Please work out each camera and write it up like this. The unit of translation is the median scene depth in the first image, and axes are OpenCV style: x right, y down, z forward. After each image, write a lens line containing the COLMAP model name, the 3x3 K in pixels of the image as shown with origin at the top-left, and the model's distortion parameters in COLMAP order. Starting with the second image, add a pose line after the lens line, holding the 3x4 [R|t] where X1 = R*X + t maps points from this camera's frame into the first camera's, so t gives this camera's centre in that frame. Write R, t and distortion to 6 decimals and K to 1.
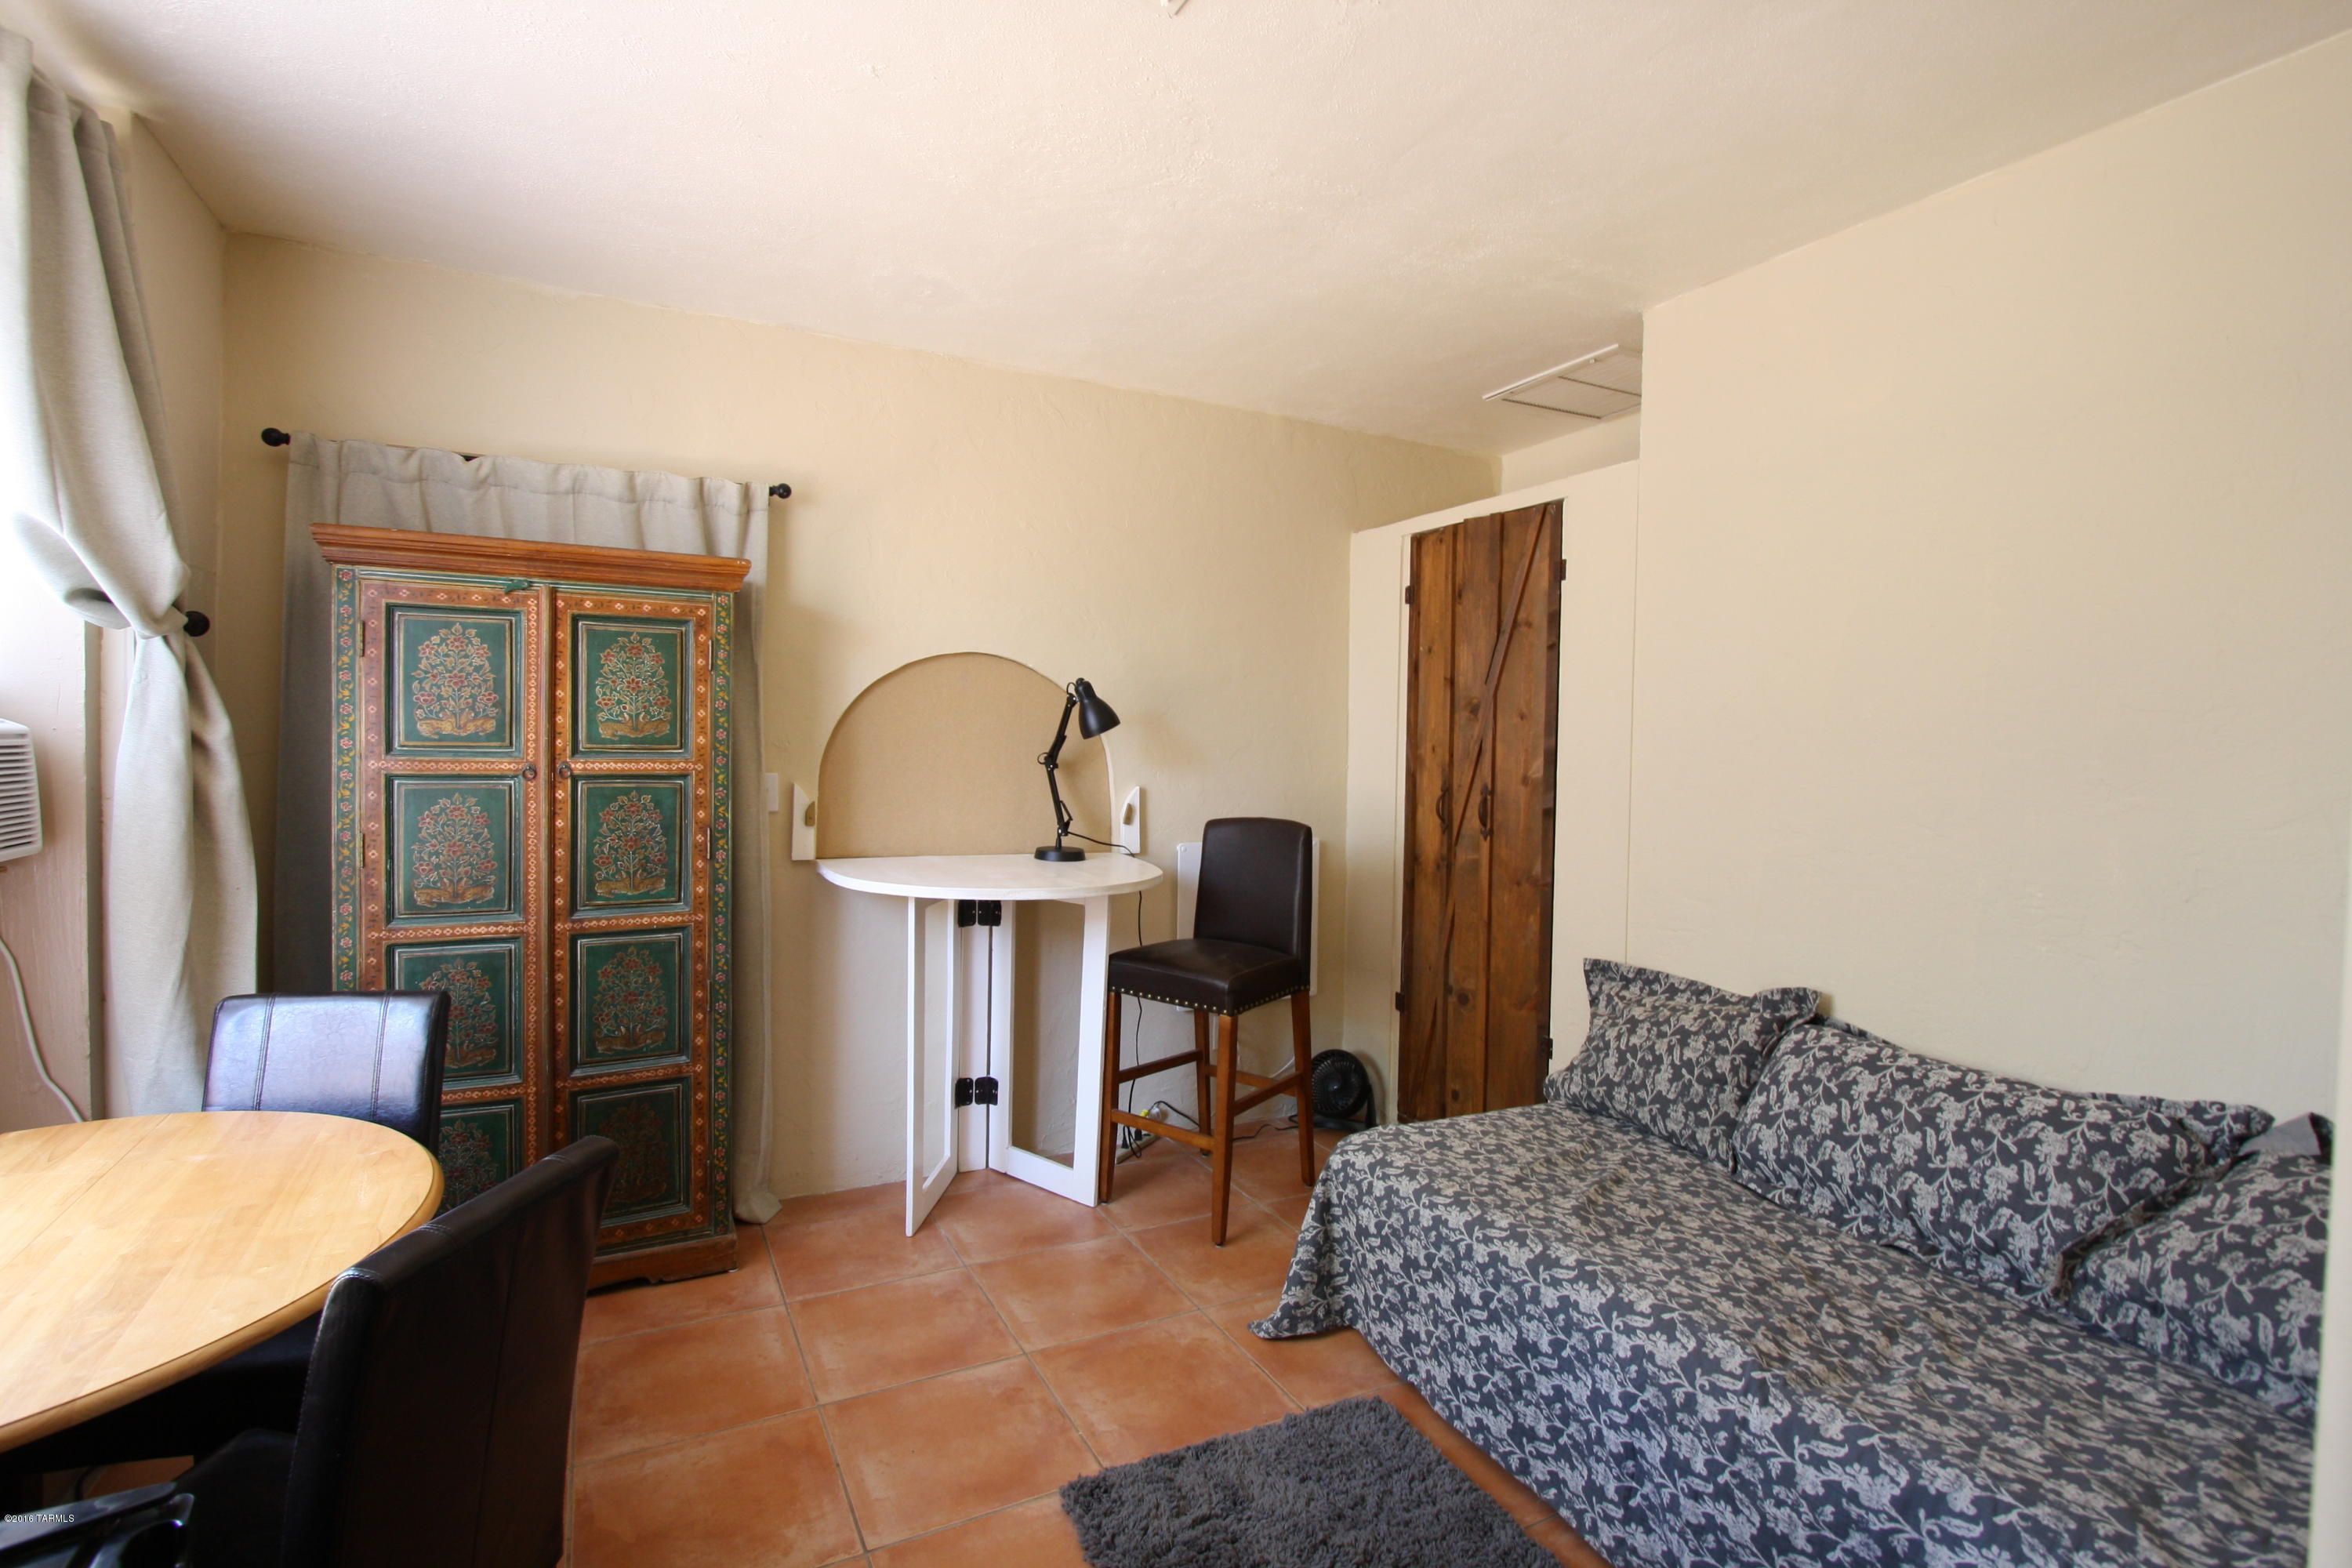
lens RADIAL K [[1093.0, 0, 1164.4], [0, 1093.0, 770.1], [0, 0, 1]] dist [-0.020751, 0.003924]
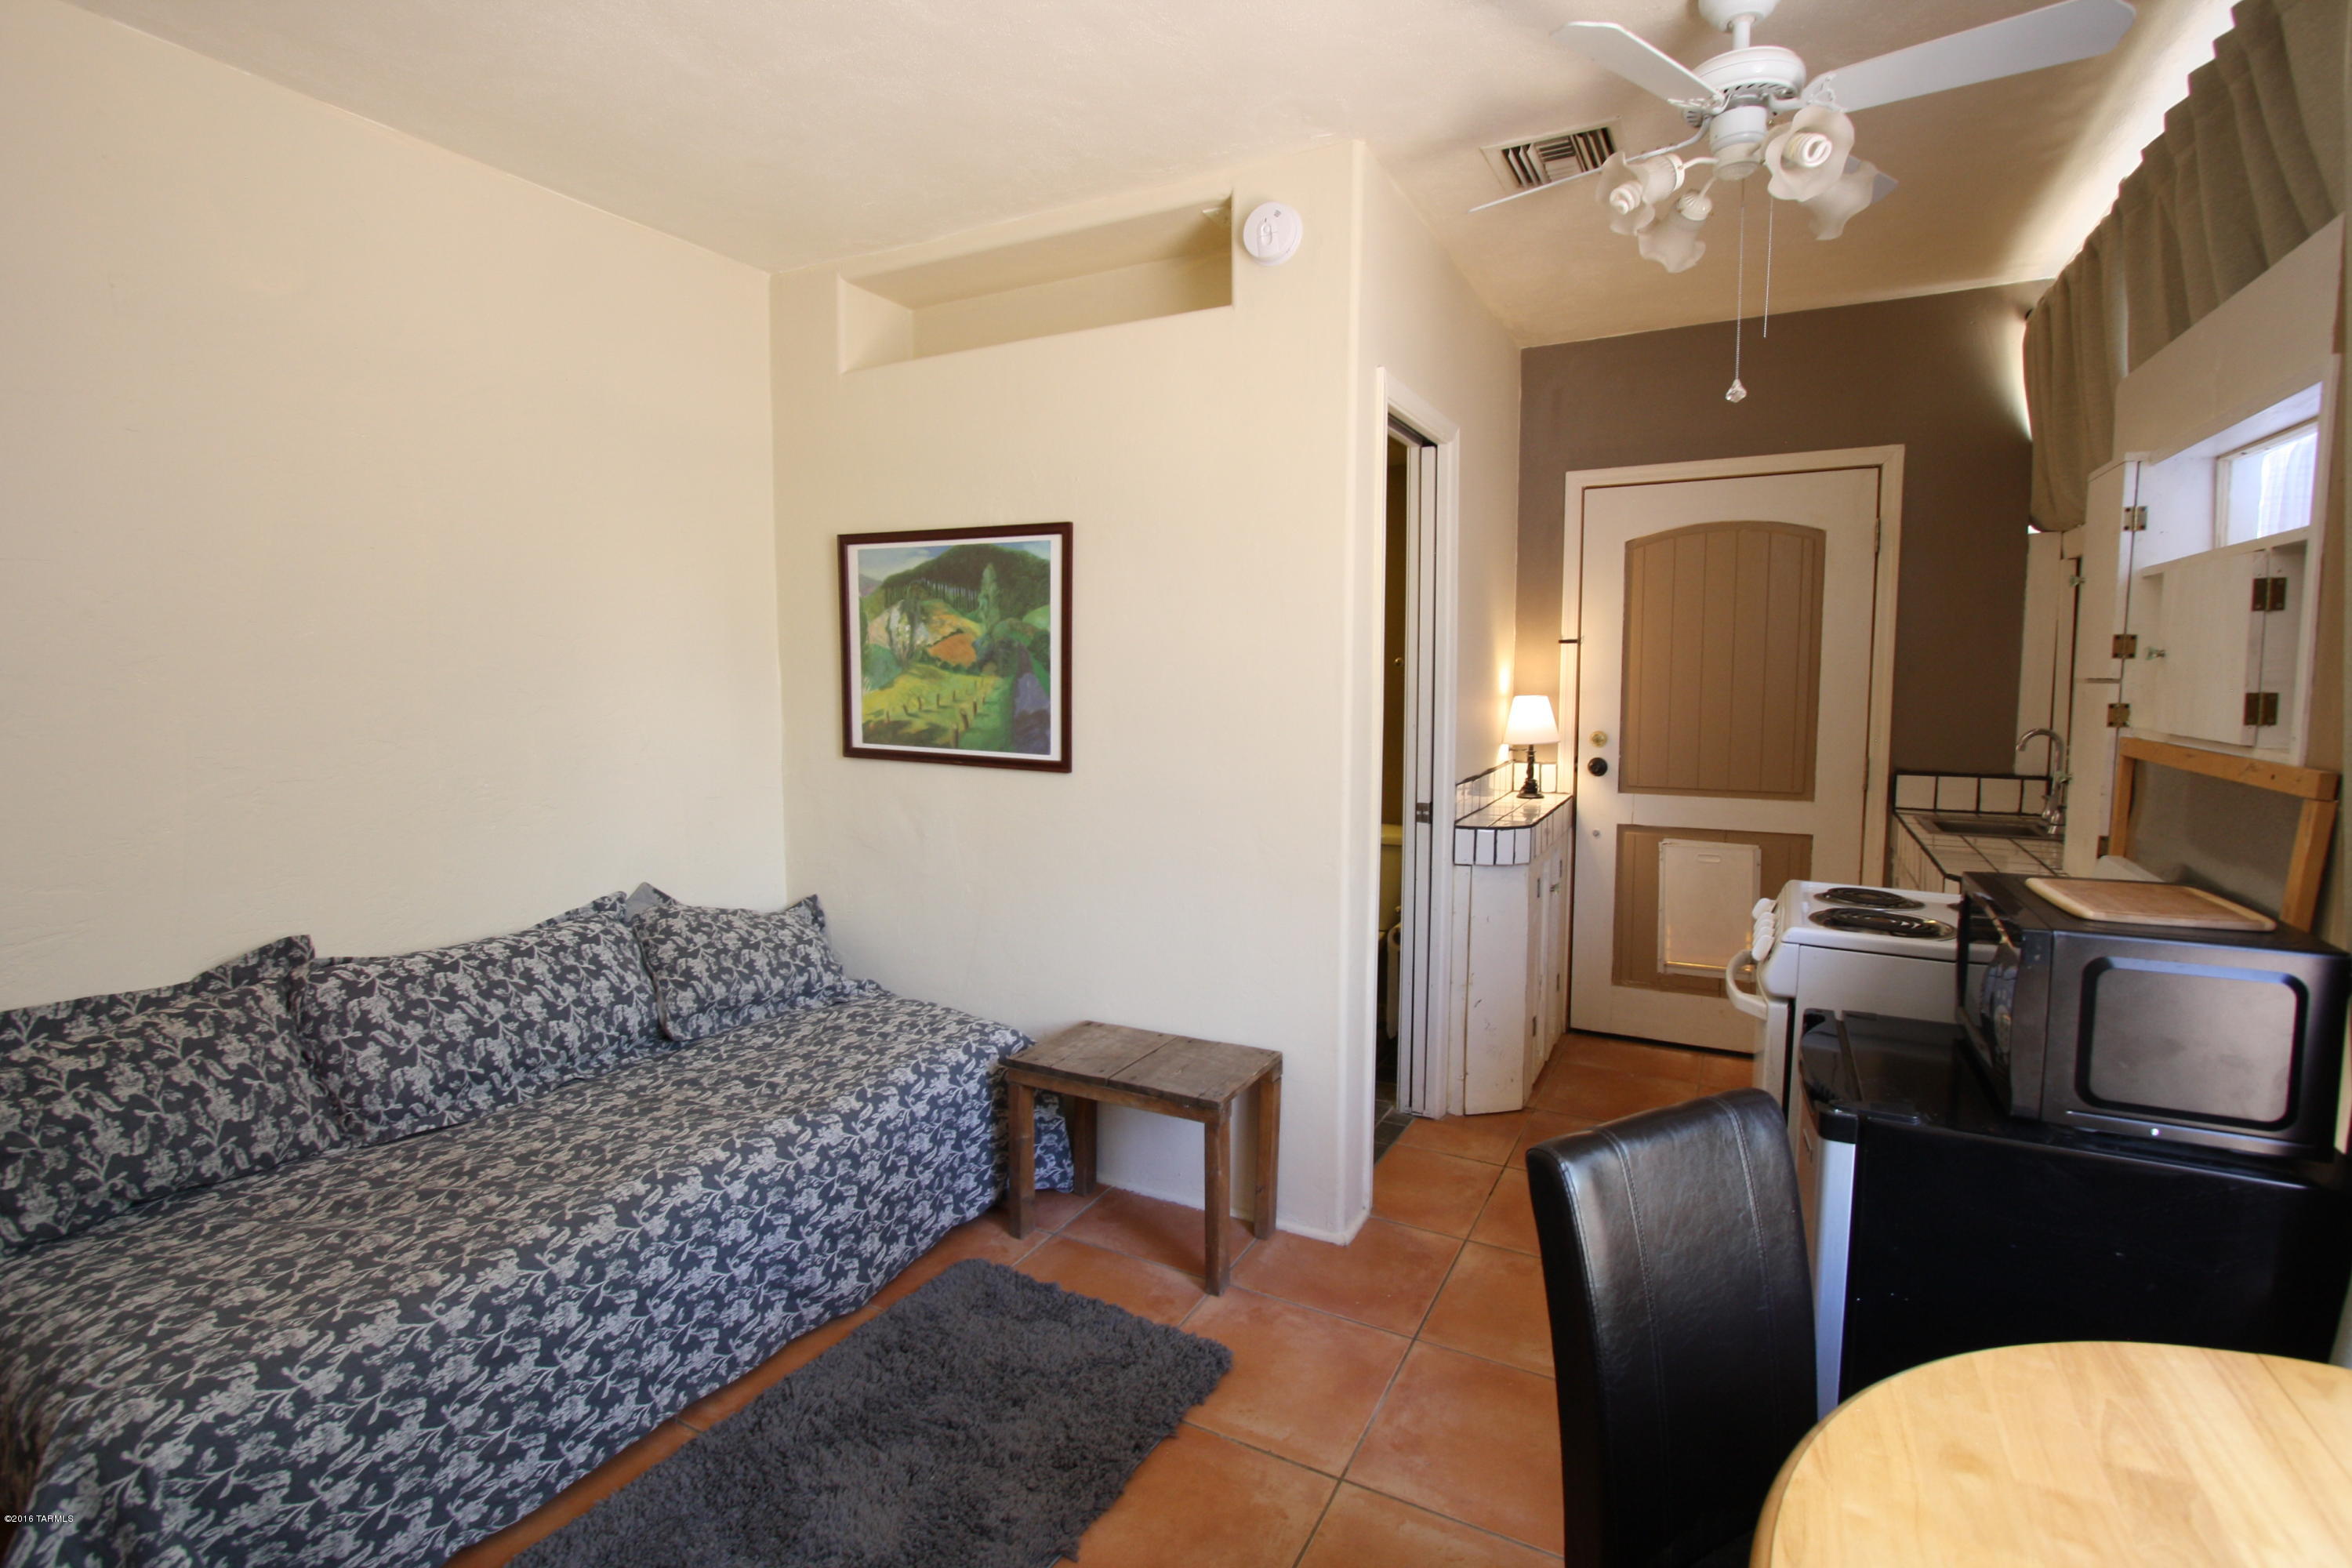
lens RADIAL K [[1093.0, 0, 1166.0], [0, 1093.0, 765.5], [0, 0, 1]] dist [-0.020751, 0.003924]
pose [[-0.558759, -0.090685, 0.824357, -0.494791], [0.016220, 0.992619, 0.120189, -0.032292], [-0.829172, 0.080528, -0.553163, 0.813543]]
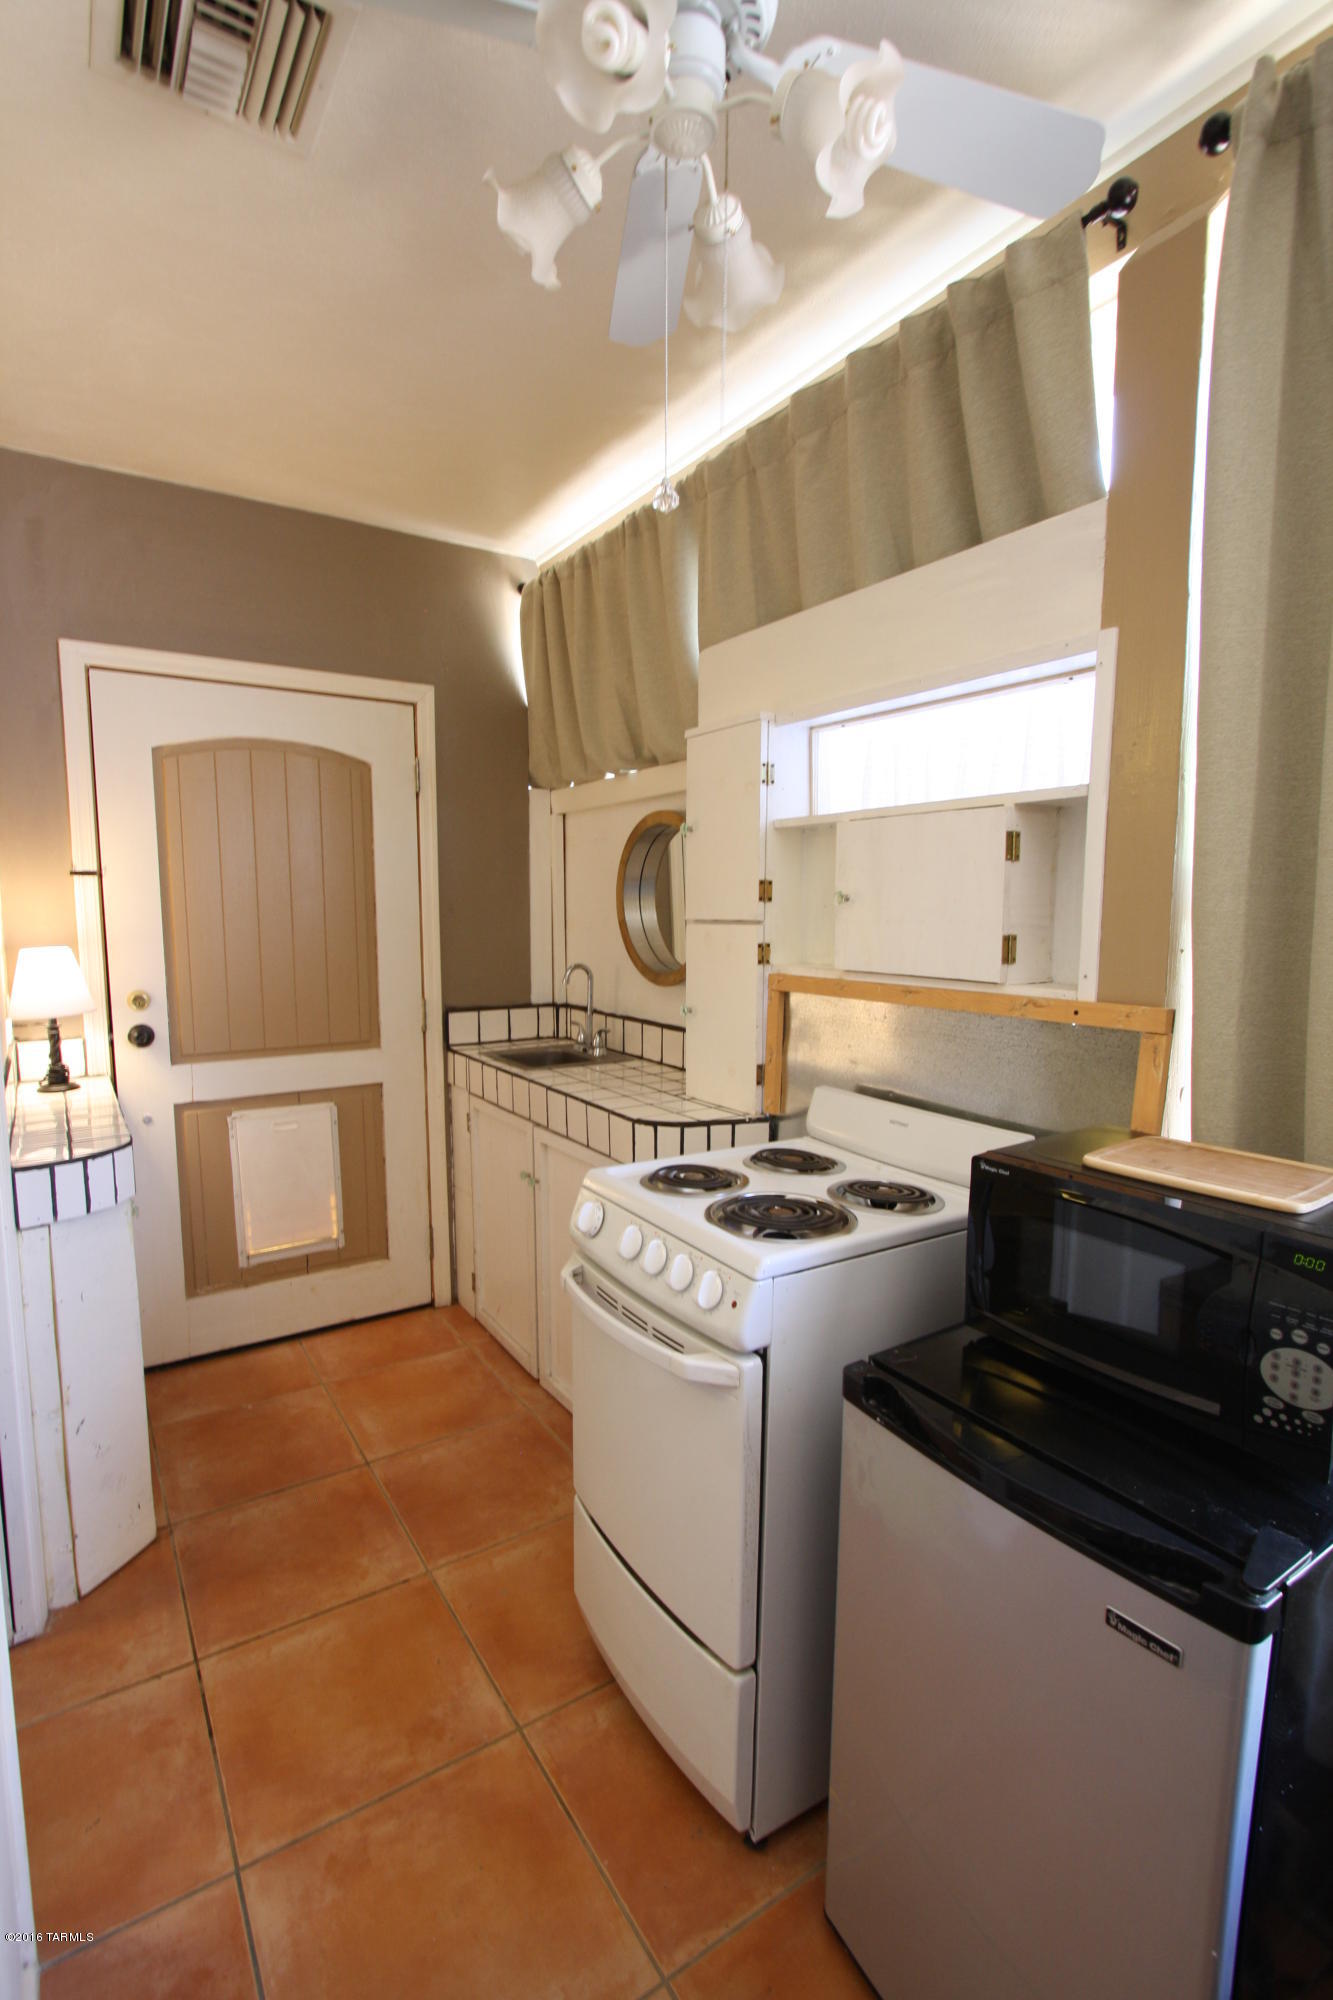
lens RADIAL K [[929.4, 0, 641.5], [0, 929.4, 1019.8], [0, 0, 1]] dist [-0.020751, 0.003924]
pose [[-0.996144, -0.010638, -0.087089, -0.050930], [-0.023485, 0.988731, 0.147847, -0.017806], [0.084535, 0.149322, -0.985168, 0.520116]]
